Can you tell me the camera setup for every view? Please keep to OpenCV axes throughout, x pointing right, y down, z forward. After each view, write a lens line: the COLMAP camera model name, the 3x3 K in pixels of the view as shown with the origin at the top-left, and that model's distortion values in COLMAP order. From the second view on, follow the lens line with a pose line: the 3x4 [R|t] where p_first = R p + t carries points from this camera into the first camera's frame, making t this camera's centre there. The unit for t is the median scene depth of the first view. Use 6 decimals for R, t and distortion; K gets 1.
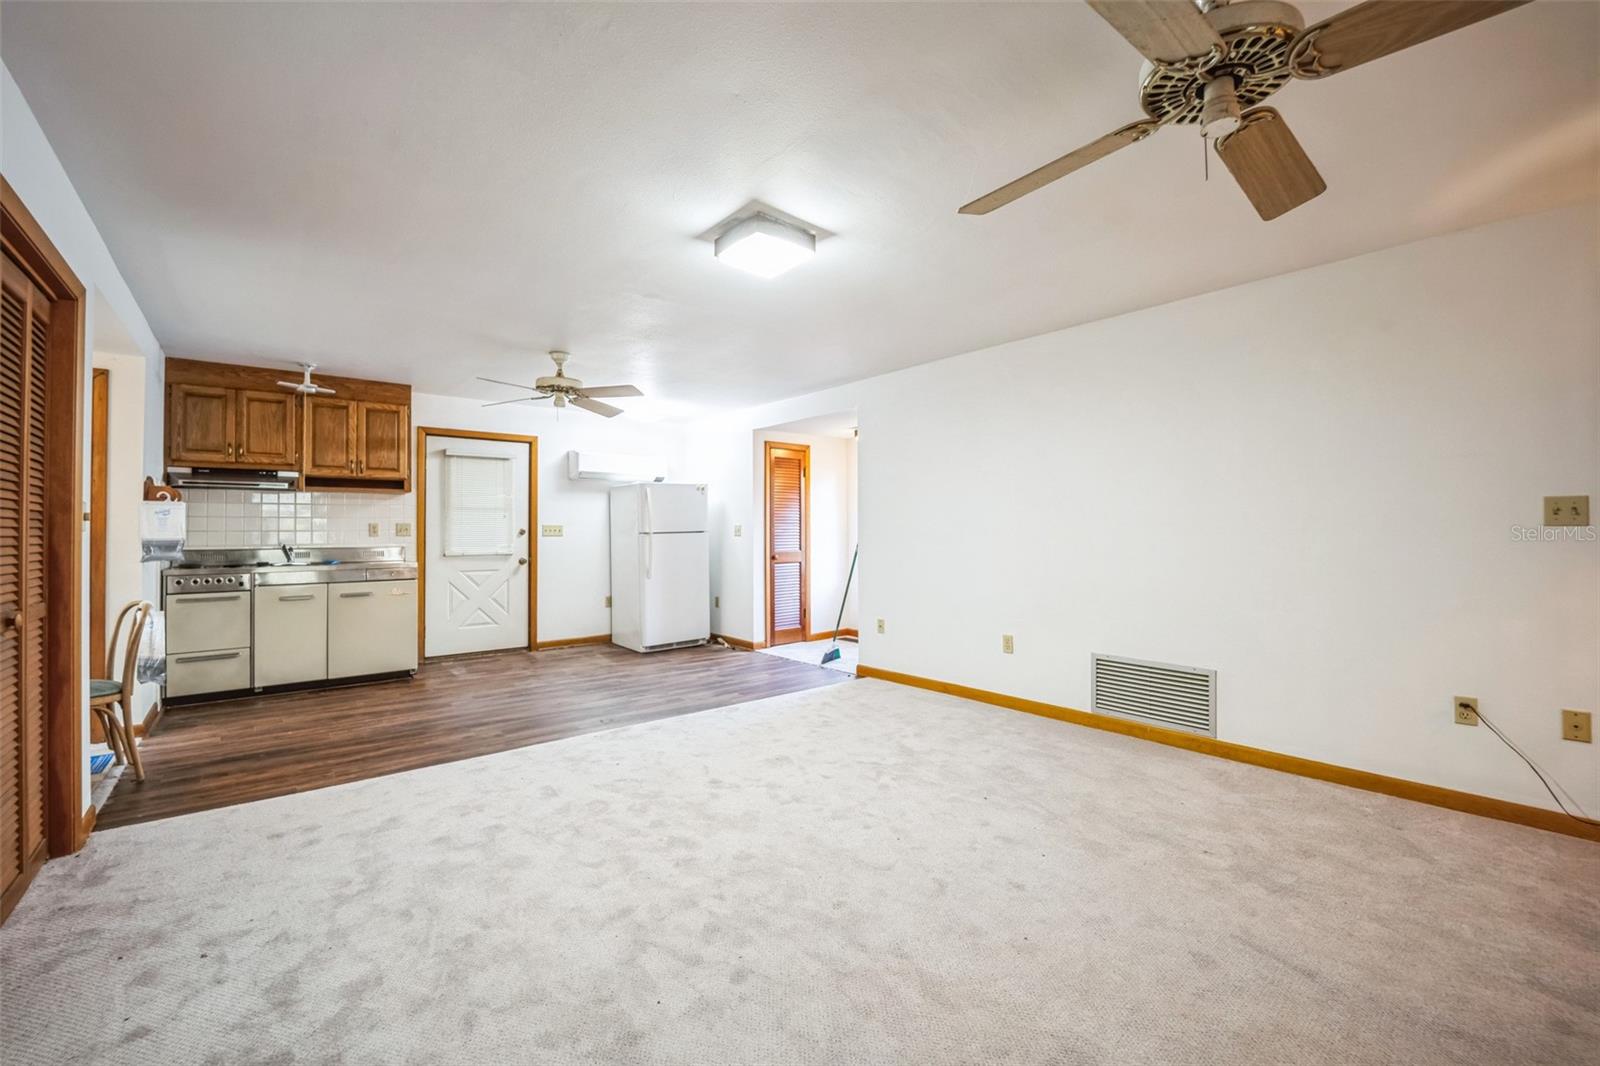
lens RADIAL K [[659.7, 0, 787.6], [0, 659.7, 524.5], [0, 0, 1]] dist [-0.013934, -0.001432]
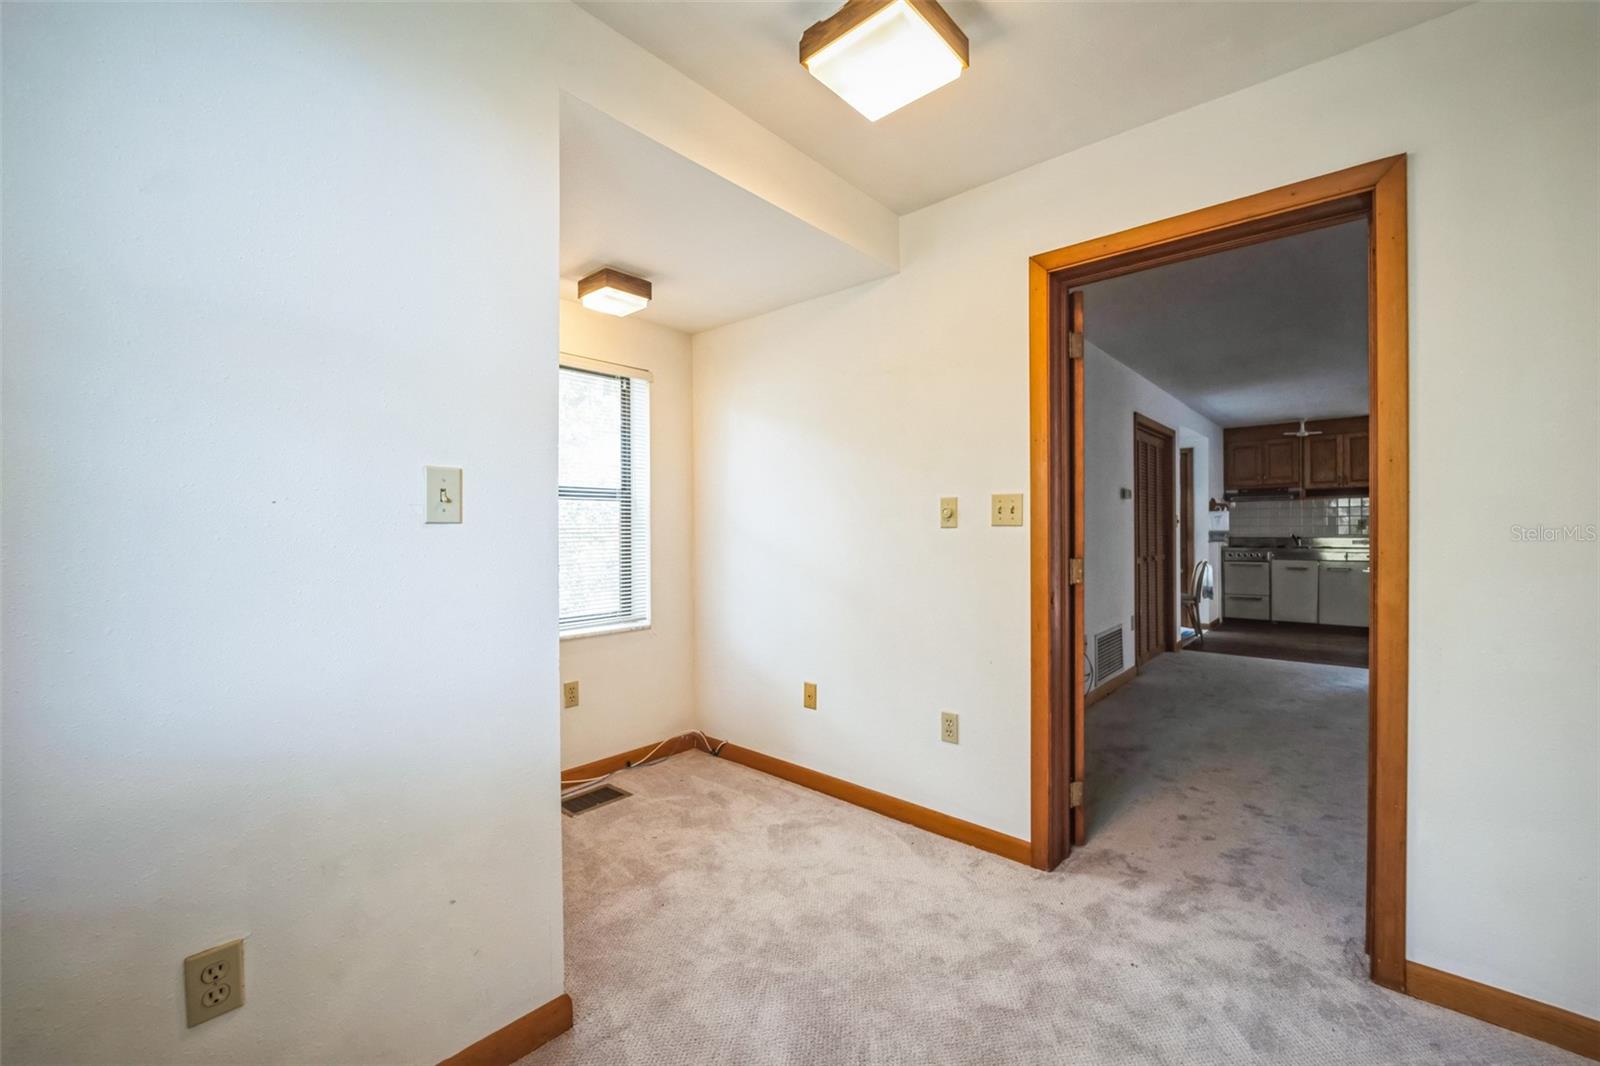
lens RADIAL K [[659.7, 0, 776.0], [0, 659.7, 539.9], [0, 0, 1]] dist [-0.013934, -0.001432]
pose [[0.152828, 0.011906, -0.988181, 0.606477], [0.022007, 0.999638, 0.015447, -0.007605], [0.988008, -0.024107, 0.152511, -0.475701]]
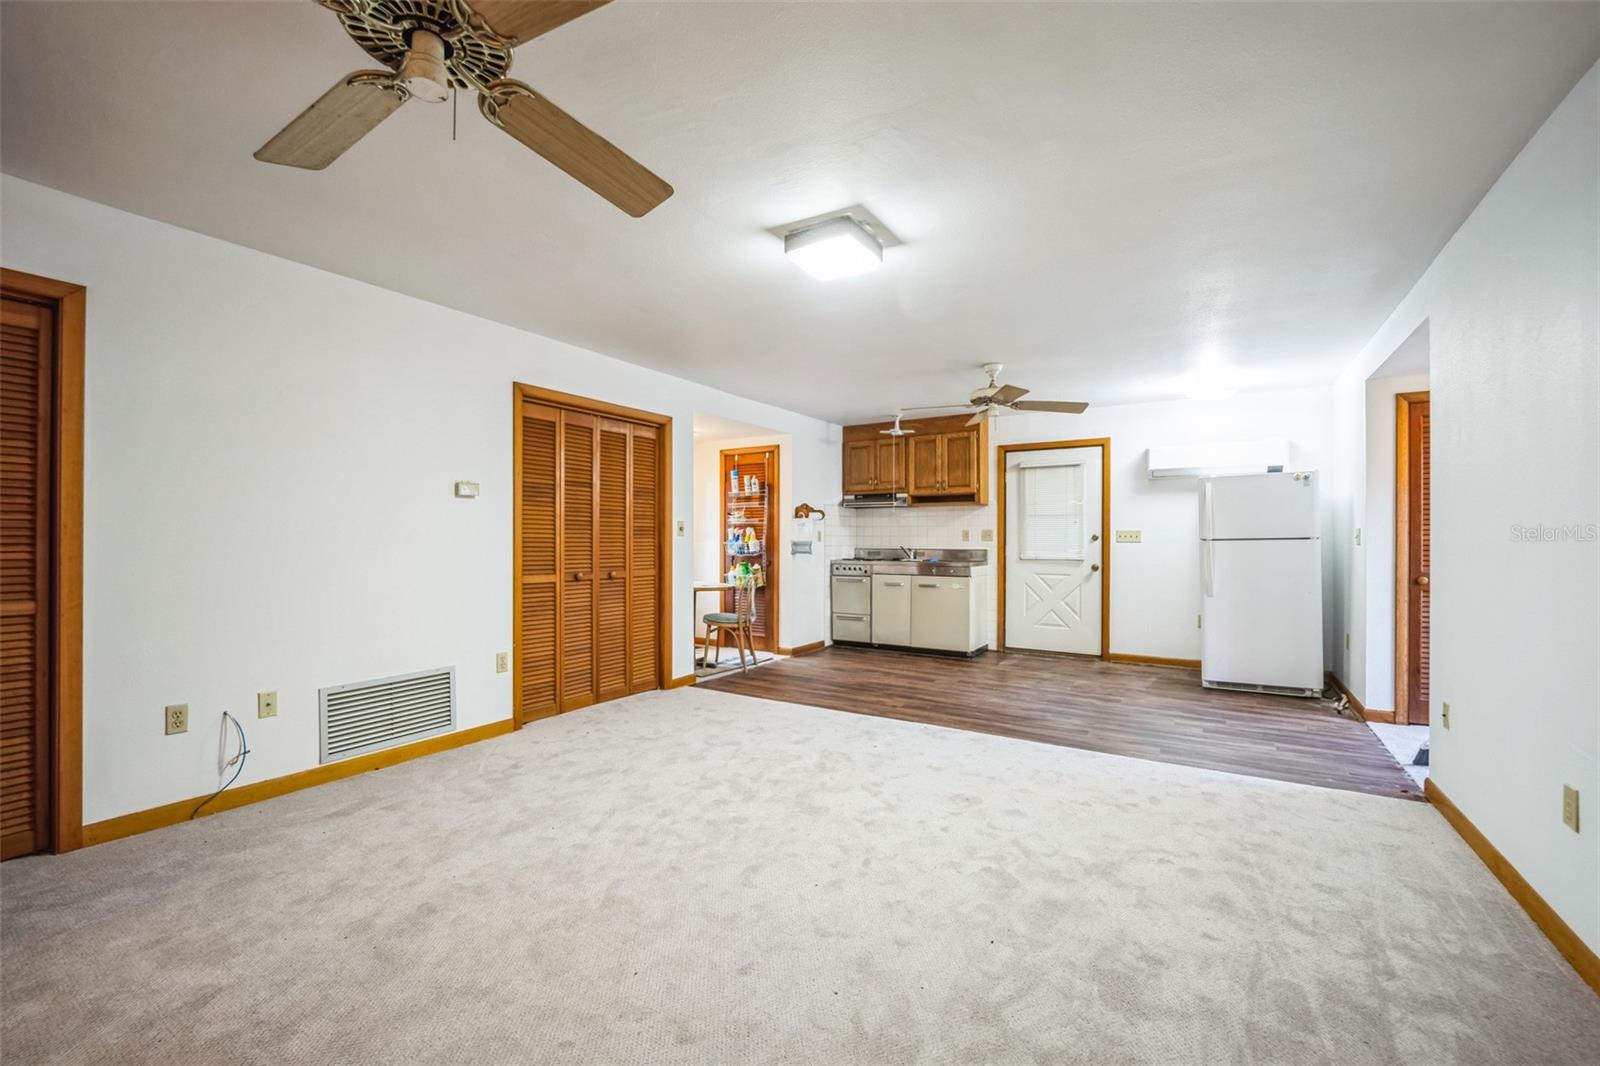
lens RADIAL K [[659.7, 0, 797.3], [0, 659.7, 538.8], [0, 0, 1]] dist [-0.013934, -0.001432]
pose [[0.310708, 0.004855, -0.950493, 0.516419], [0.006286, 0.999955, 0.007163, 0.004087], [0.950485, -0.008200, 0.310664, 0.366415]]
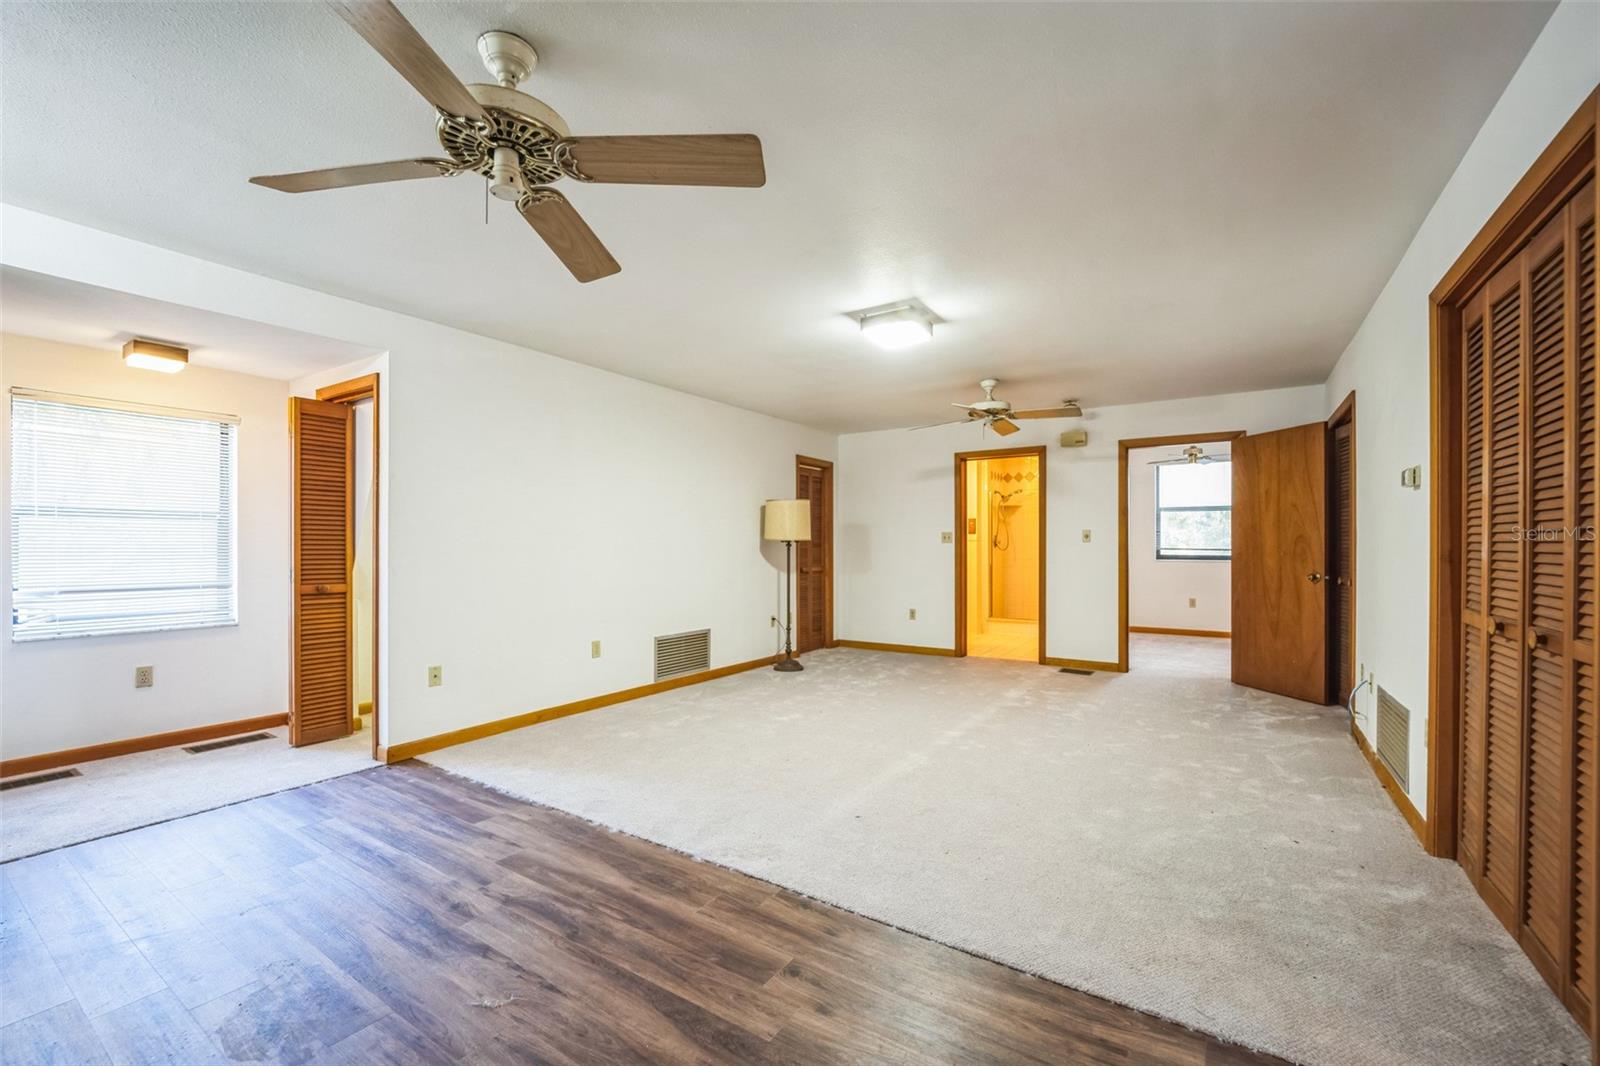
lens RADIAL K [[659.7, 0, 809.3], [0, 659.7, 546.7], [0, 0, 1]] dist [-0.013934, -0.001432]
pose [[-0.315719, 0.004835, 0.948840, -0.708598], [-0.008327, 0.999934, -0.007866, 0.018356], [-0.948816, -0.010385, -0.315658, 0.908159]]
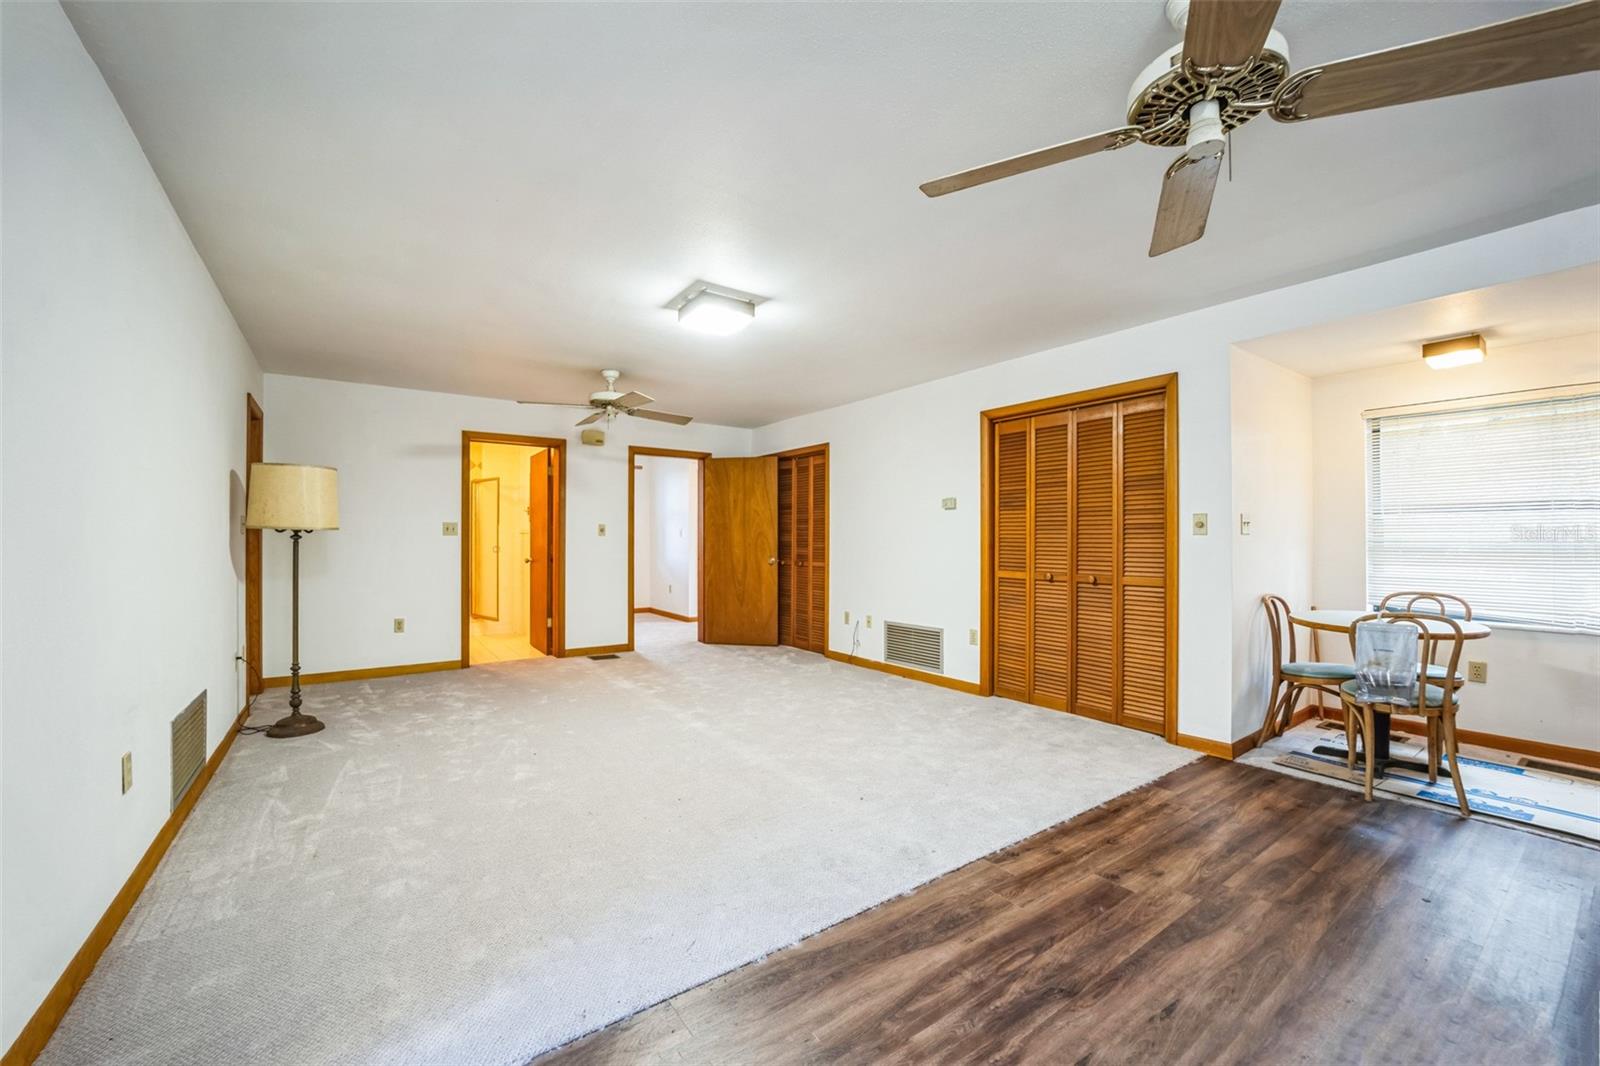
lens RADIAL K [[619.8, 0, 797.5], [0, 619.8, 539.5], [0, 0, 1]] dist [-0.019551, -0.000413]
pose [[-0.997994, 0.003265, 0.063229, -0.154978], [0.002533, 0.999929, -0.011667, 0.018789], [-0.063263, -0.011483, -0.997931, 1.252768]]
